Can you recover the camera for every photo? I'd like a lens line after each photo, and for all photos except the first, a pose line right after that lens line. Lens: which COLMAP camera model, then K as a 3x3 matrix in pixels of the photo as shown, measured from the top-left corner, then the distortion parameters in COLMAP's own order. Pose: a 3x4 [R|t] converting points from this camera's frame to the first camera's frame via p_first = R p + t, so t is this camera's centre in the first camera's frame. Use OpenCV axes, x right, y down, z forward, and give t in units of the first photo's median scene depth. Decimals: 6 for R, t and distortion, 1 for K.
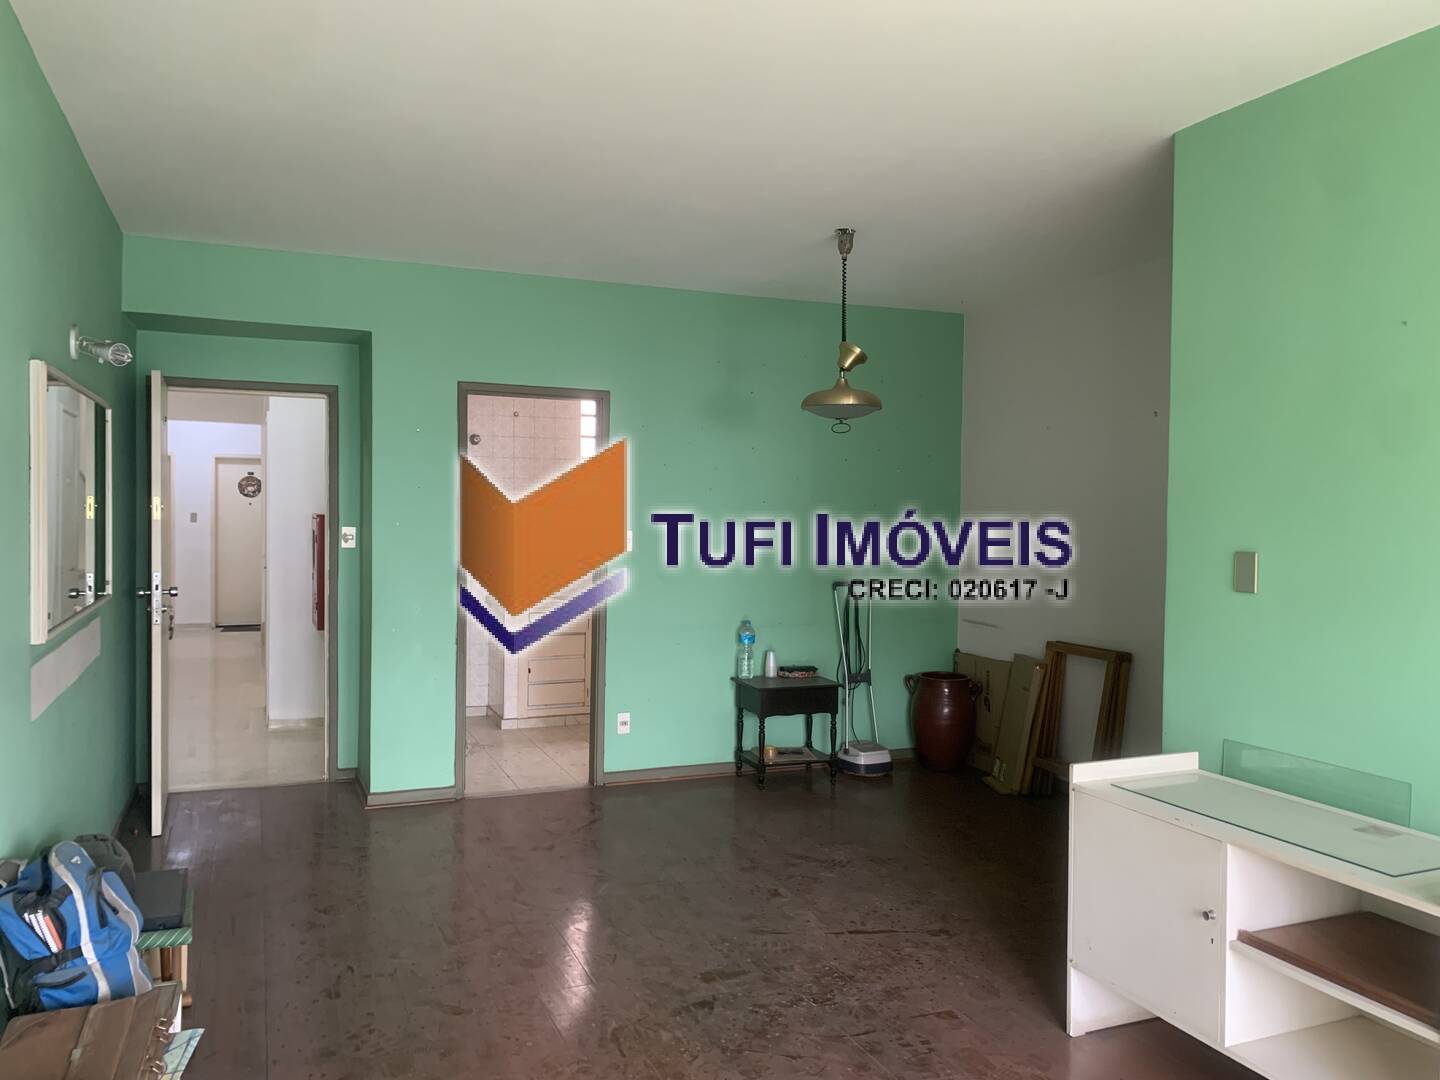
lens RADIAL K [[1088.4, 0, 720.0], [0, 1088.4, 540.0], [0, 0, 1]] dist [0.005600, -0.001846]
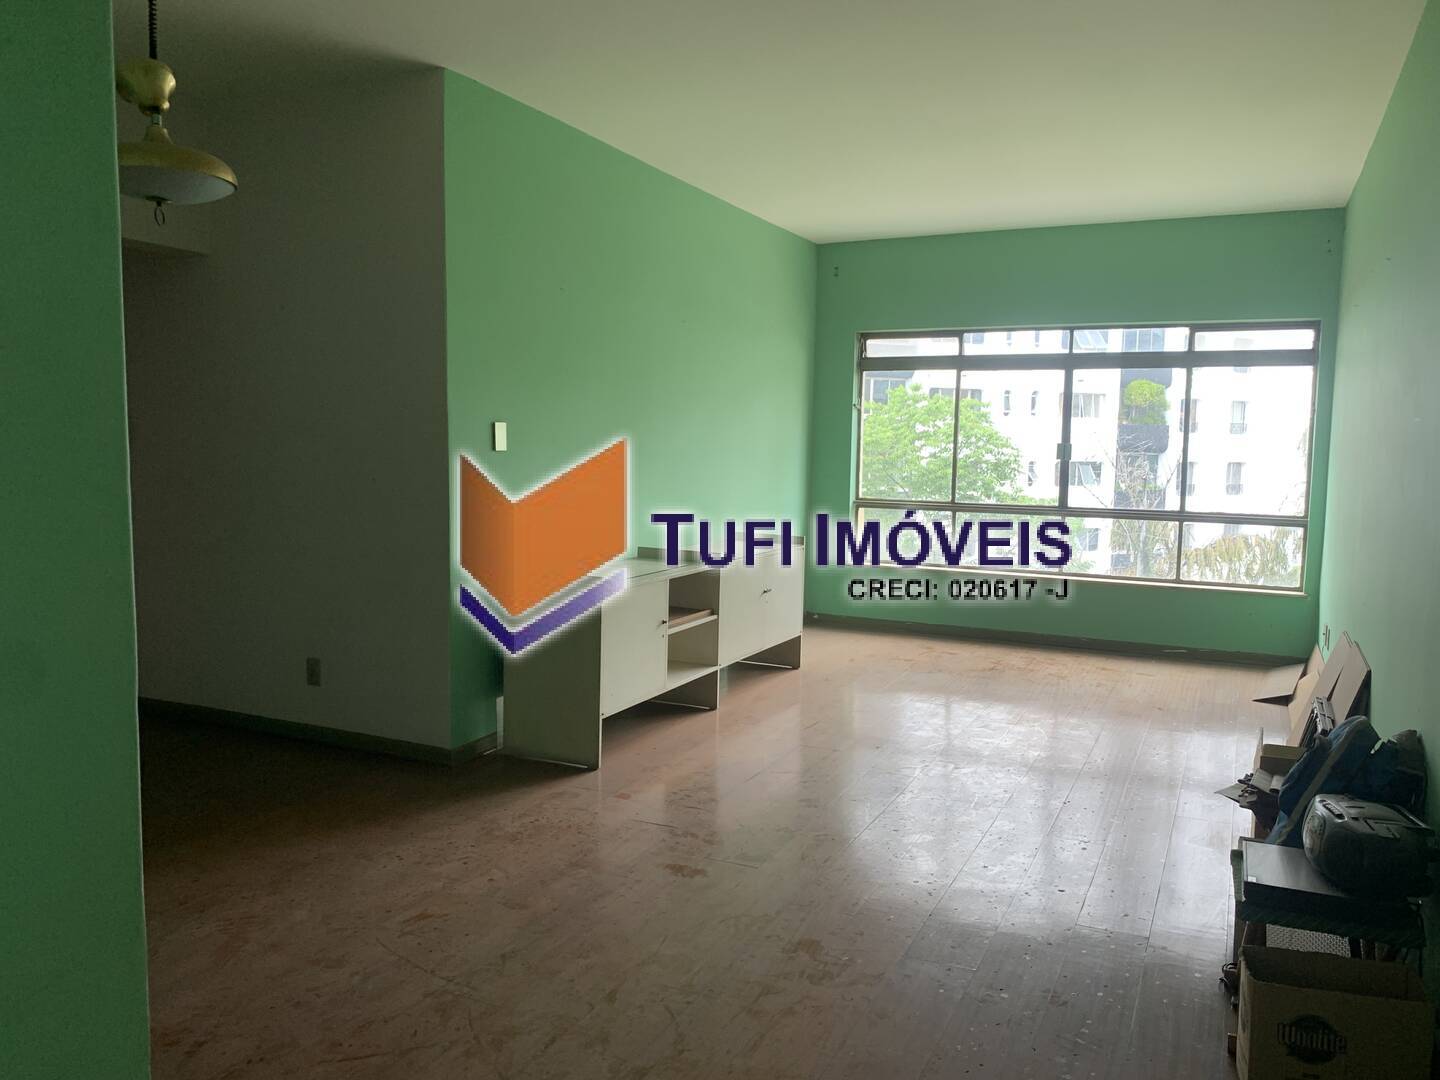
lens RADIAL K [[1088.4, 0, 720.0], [0, 1088.4, 540.0], [0, 0, 1]] dist [0.005600, -0.001846]
pose [[-0.663249, -0.086074, 0.743433, -0.593470], [-0.000922, 0.993457, 0.114199, 0.001054], [-0.748398, 0.075057, -0.658989, 1.326092]]
